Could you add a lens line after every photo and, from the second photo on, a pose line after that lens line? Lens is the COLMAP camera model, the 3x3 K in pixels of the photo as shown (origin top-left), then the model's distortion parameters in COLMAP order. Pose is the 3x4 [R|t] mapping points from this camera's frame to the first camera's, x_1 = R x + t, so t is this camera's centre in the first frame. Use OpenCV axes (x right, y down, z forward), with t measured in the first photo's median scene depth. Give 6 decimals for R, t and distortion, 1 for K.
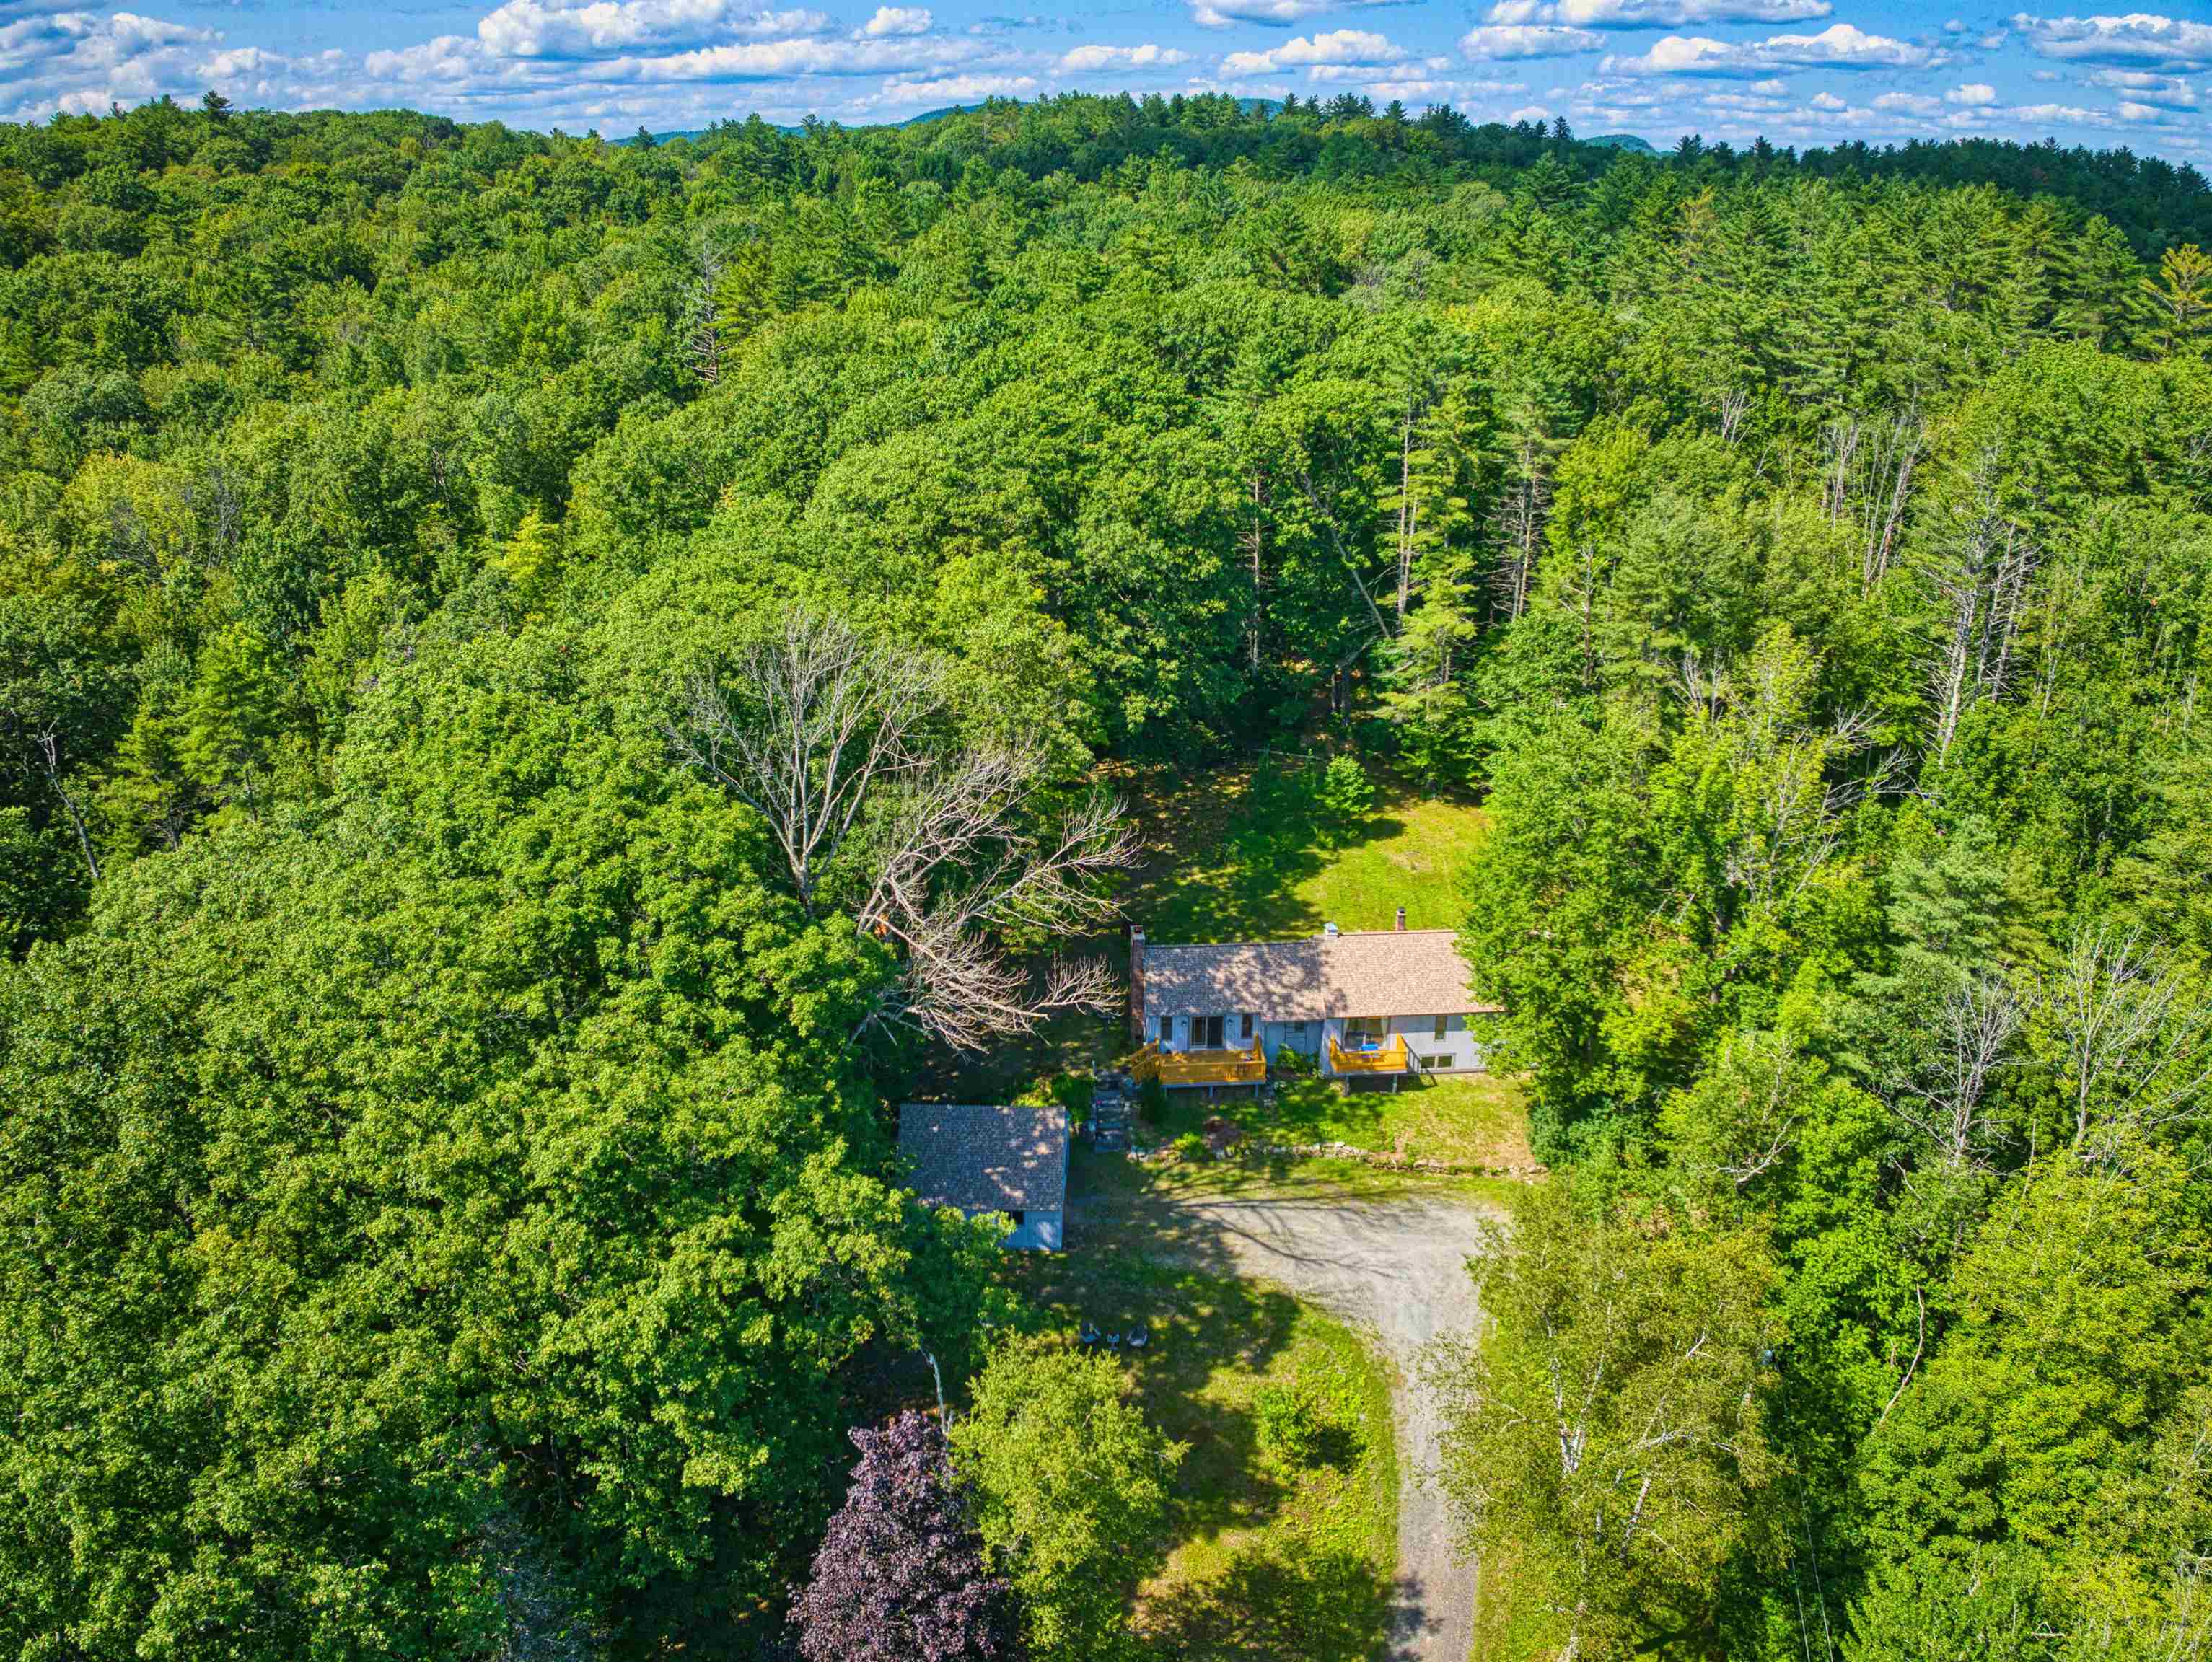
lens RADIAL K [[1668.3, 0, 1106.0], [0, 1668.3, 831.0], [0, 0, 1]] dist [-0.082207, -0.004330]
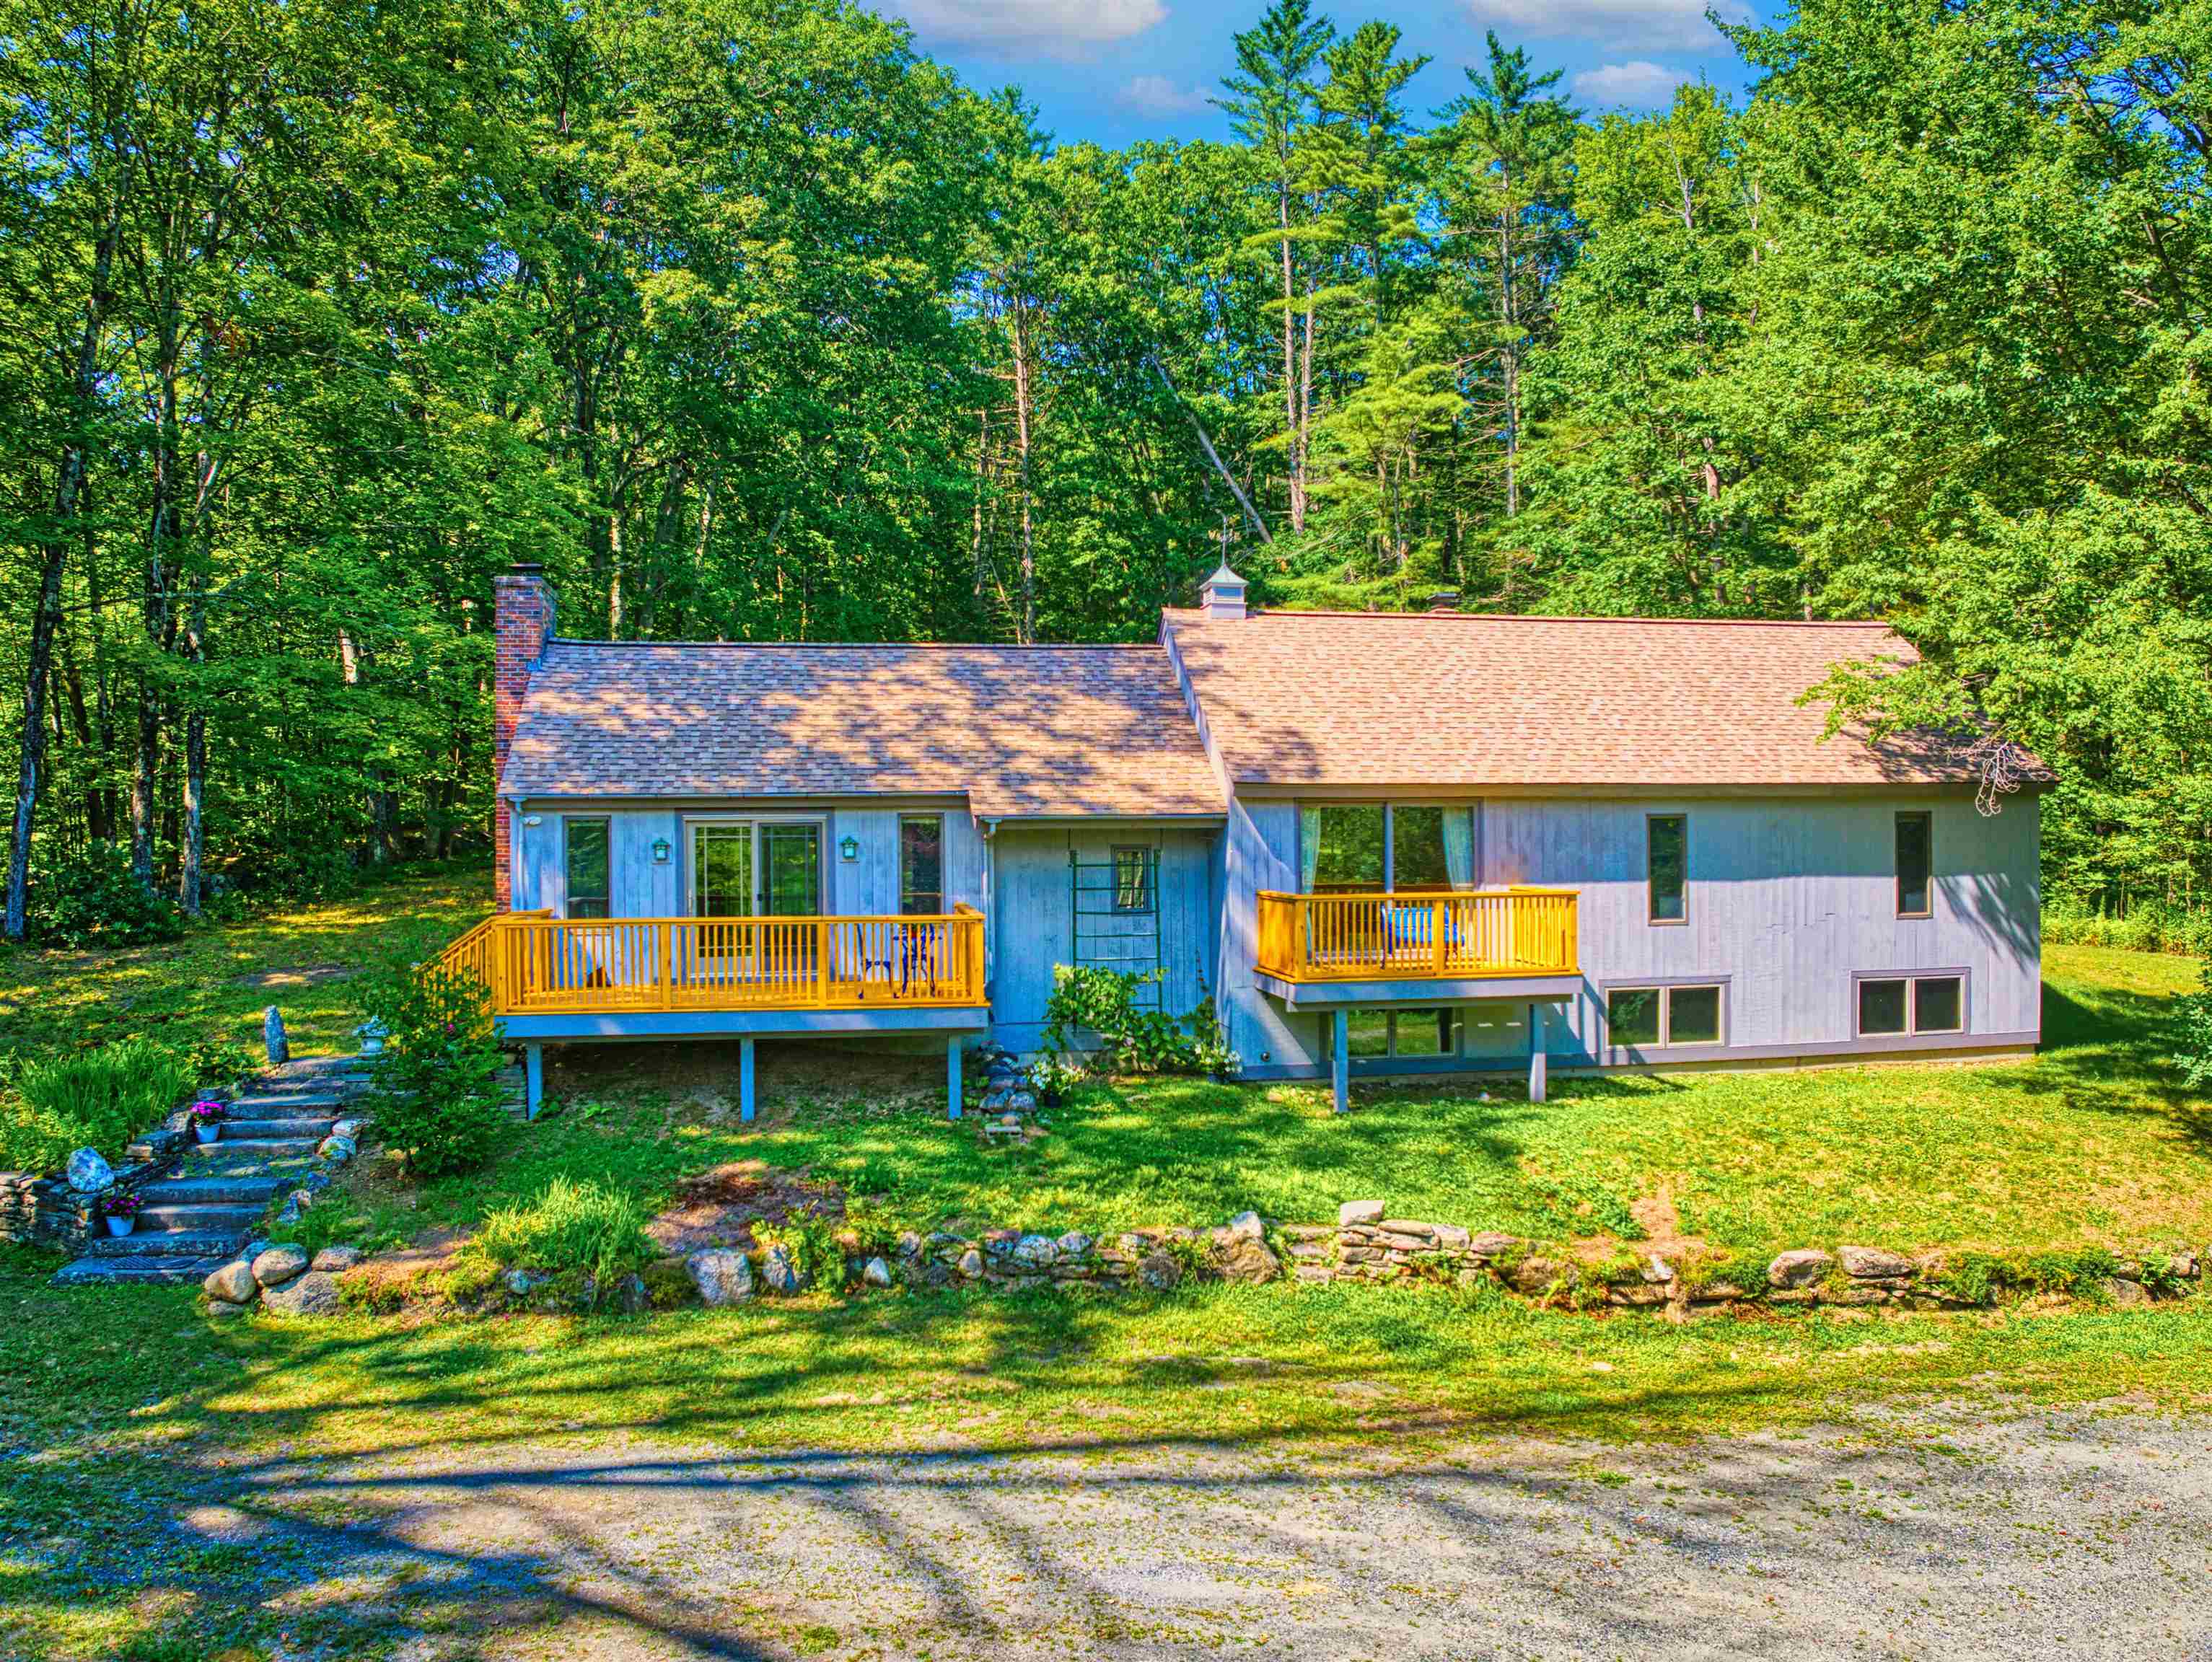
lens RADIAL K [[1668.3, 0, 1106.0], [0, 1668.3, 831.0], [0, 0, 1]] dist [-0.082207, -0.004330]
pose [[0.995356, -0.014190, 0.095209, 0.095092], [0.048642, 0.927653, -0.370261, 0.220079], [-0.083066, 0.373173, 0.924036, 0.818389]]
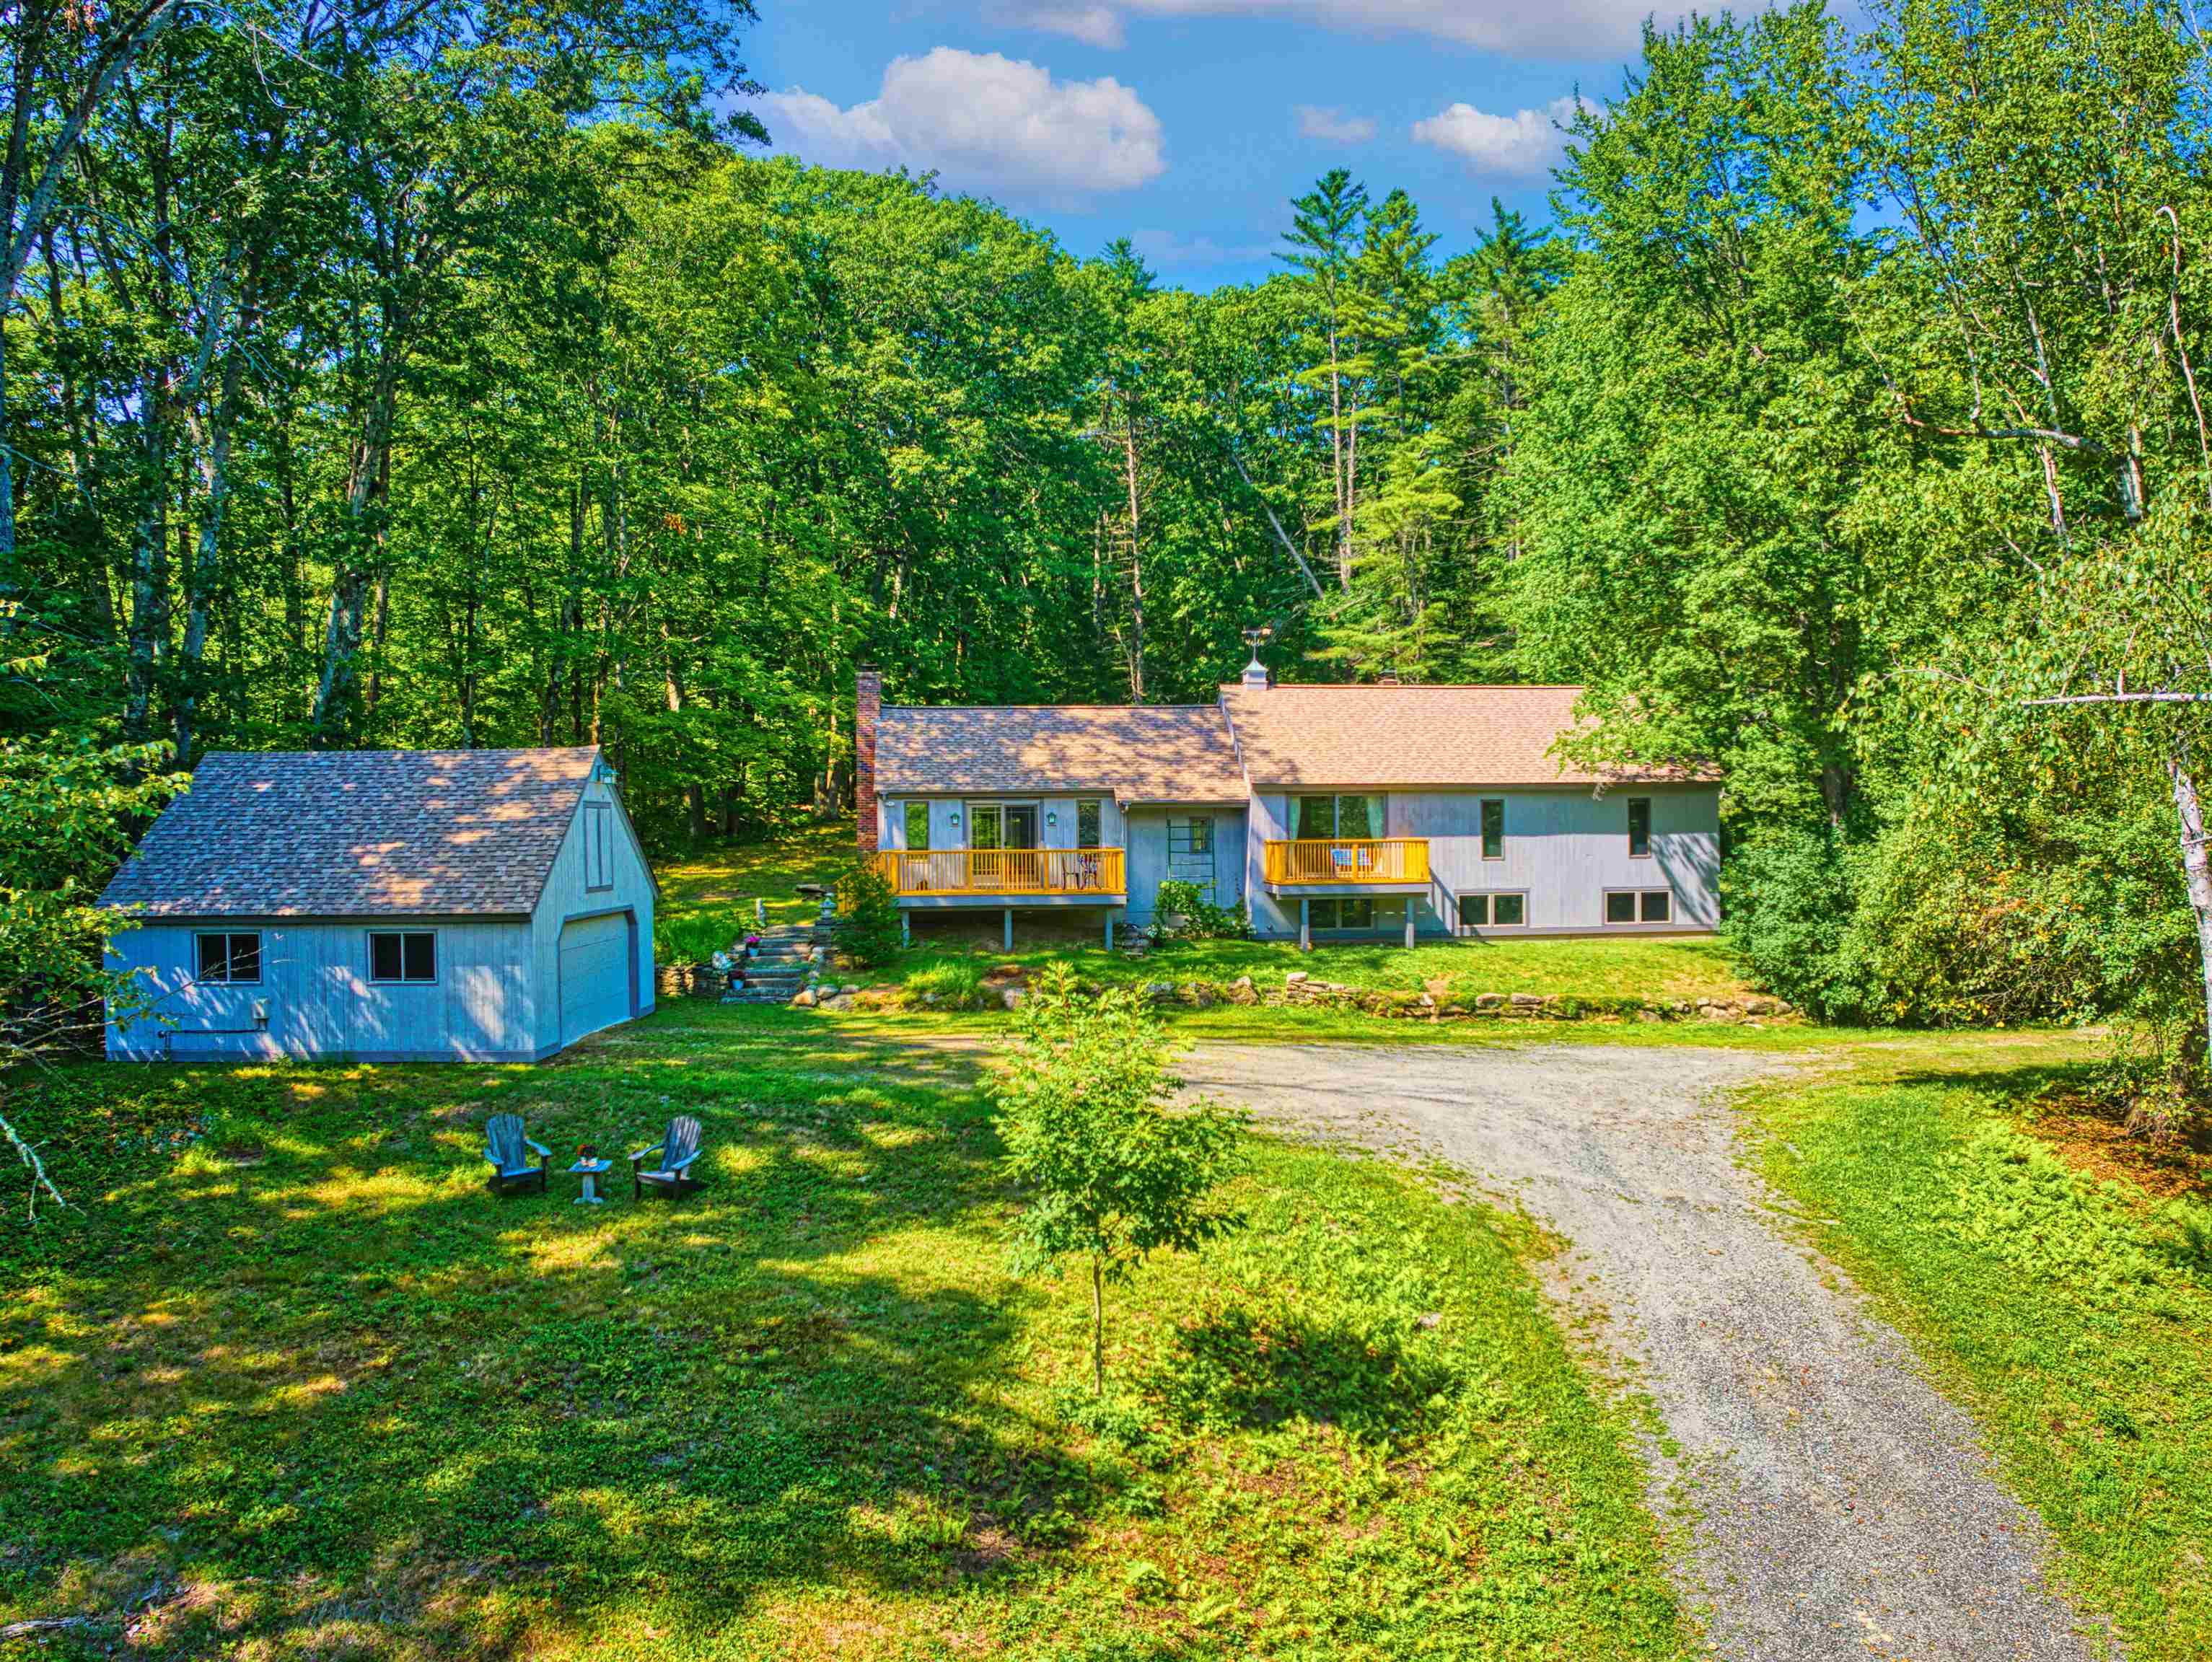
lens RADIAL K [[1668.3, 0, 1106.0], [0, 1668.3, 831.0], [0, 0, 1]] dist [-0.082207, -0.004330]
pose [[0.999351, -0.014743, 0.032877, 0.079364], [0.025875, 0.928636, -0.370090, 0.314649], [-0.025074, 0.370700, 0.928414, 0.596908]]
